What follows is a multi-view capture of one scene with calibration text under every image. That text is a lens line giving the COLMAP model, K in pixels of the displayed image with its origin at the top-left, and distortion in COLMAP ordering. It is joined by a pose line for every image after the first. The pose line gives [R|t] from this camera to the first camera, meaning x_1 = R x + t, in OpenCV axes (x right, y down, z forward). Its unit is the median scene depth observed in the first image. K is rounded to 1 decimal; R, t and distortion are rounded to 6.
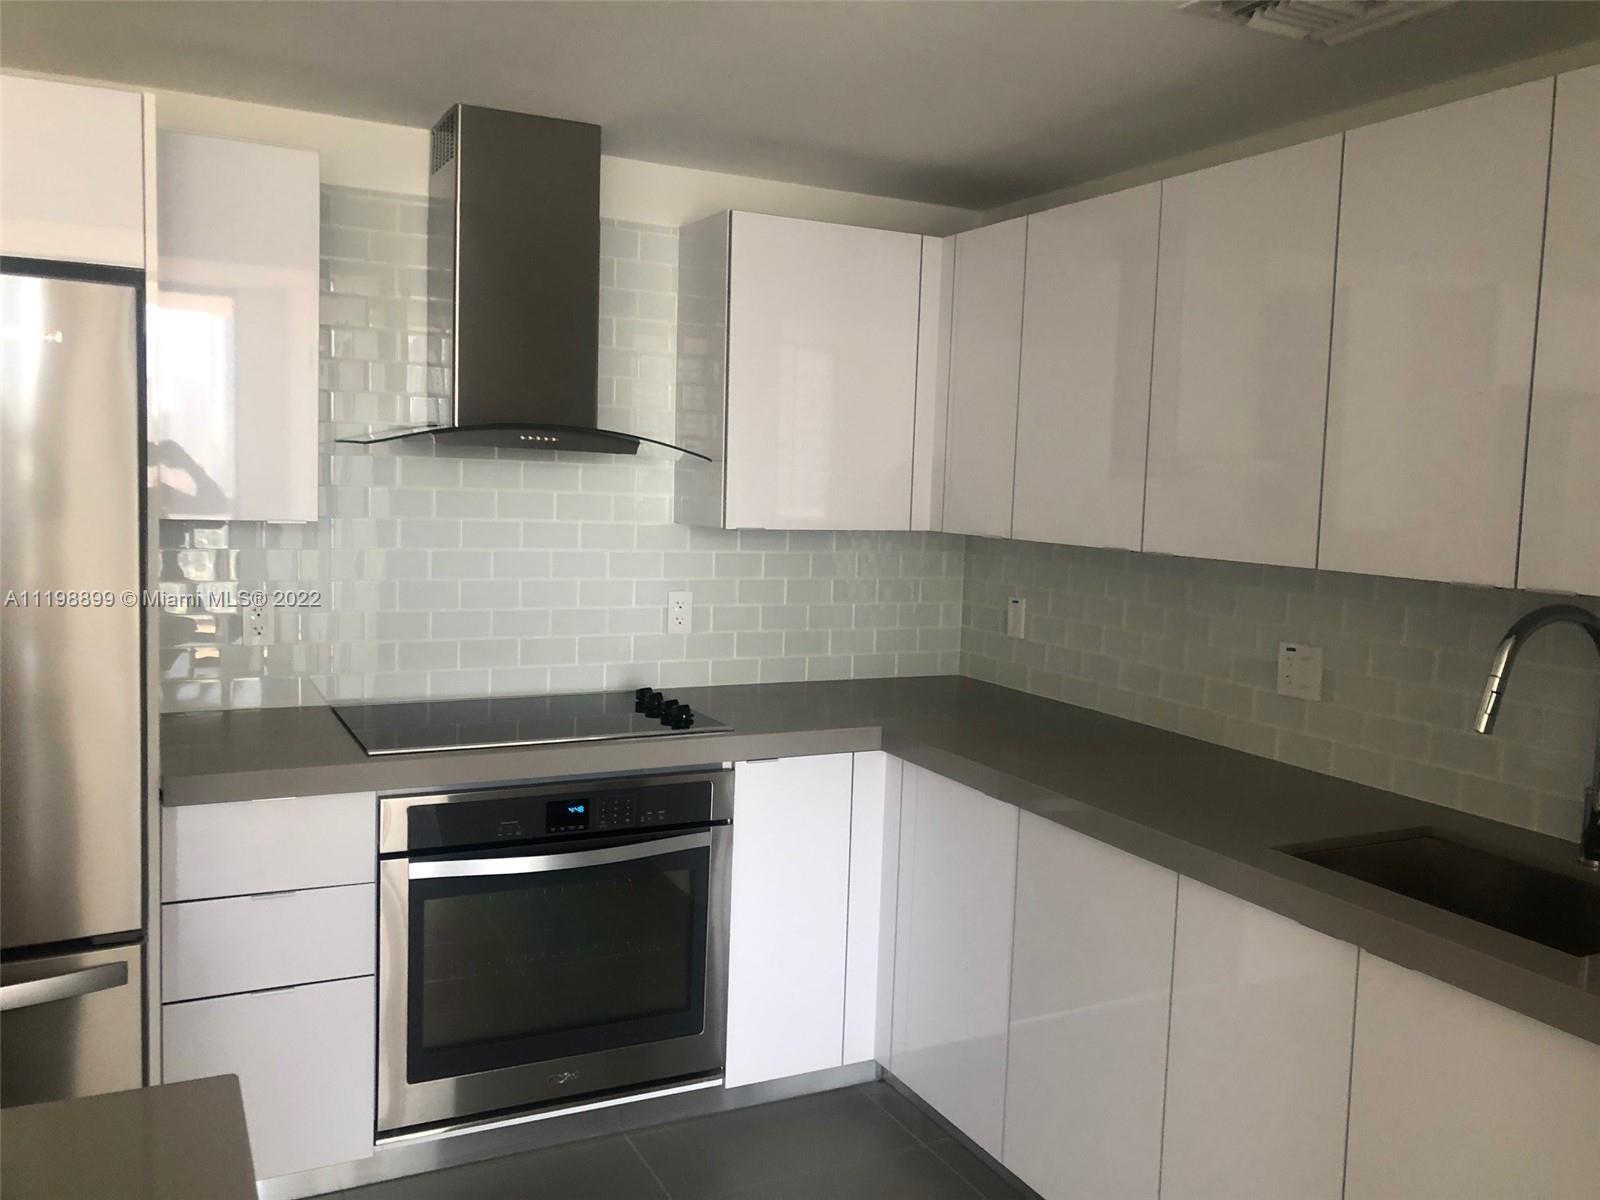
lens RADIAL K [[1305.3, 0, 800.0], [0, 1305.3, 600.0], [0, 0, 1]] dist [0.001504, 0.000311]
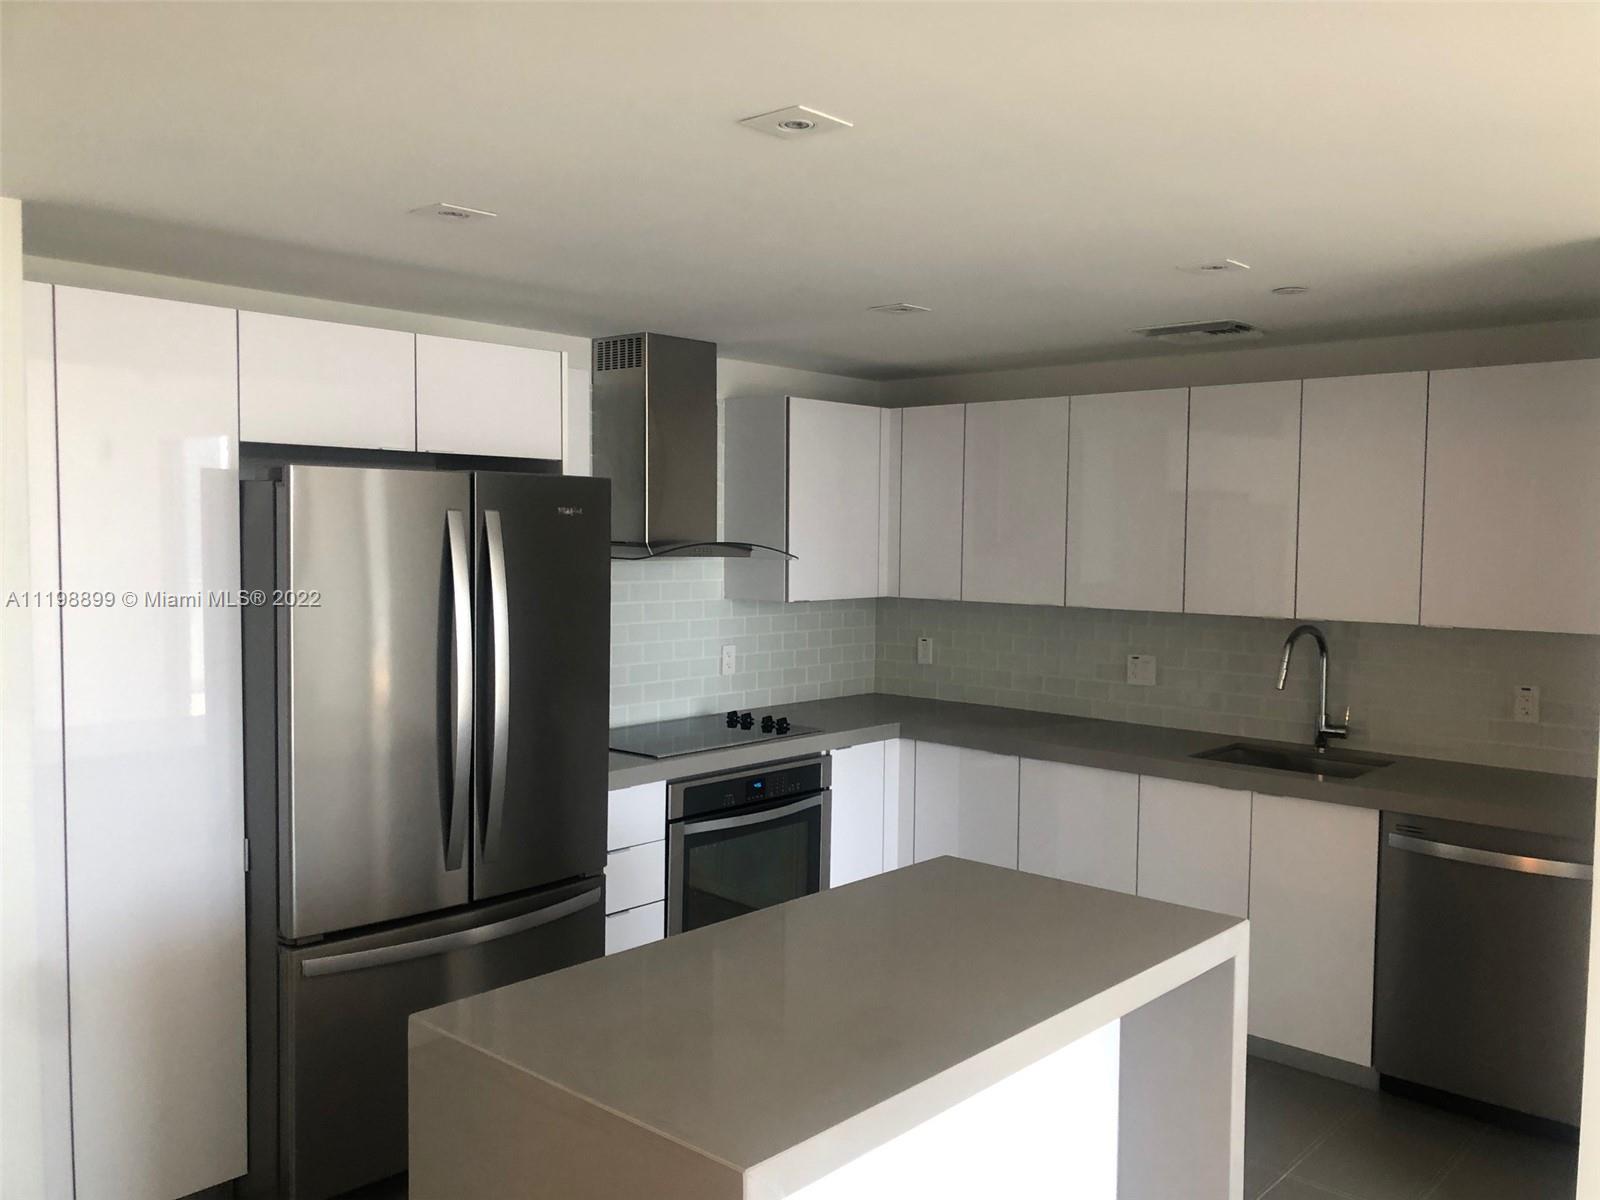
lens RADIAL K [[1305.3, 0, 800.0], [0, 1305.3, 600.0], [0, 0, 1]] dist [0.001504, 0.000311]
pose [[0.936977, -0.042200, 0.346832, -0.597823], [0.053927, 0.998251, -0.024226, -0.019673], [-0.345203, 0.041402, 0.937614, -0.453848]]
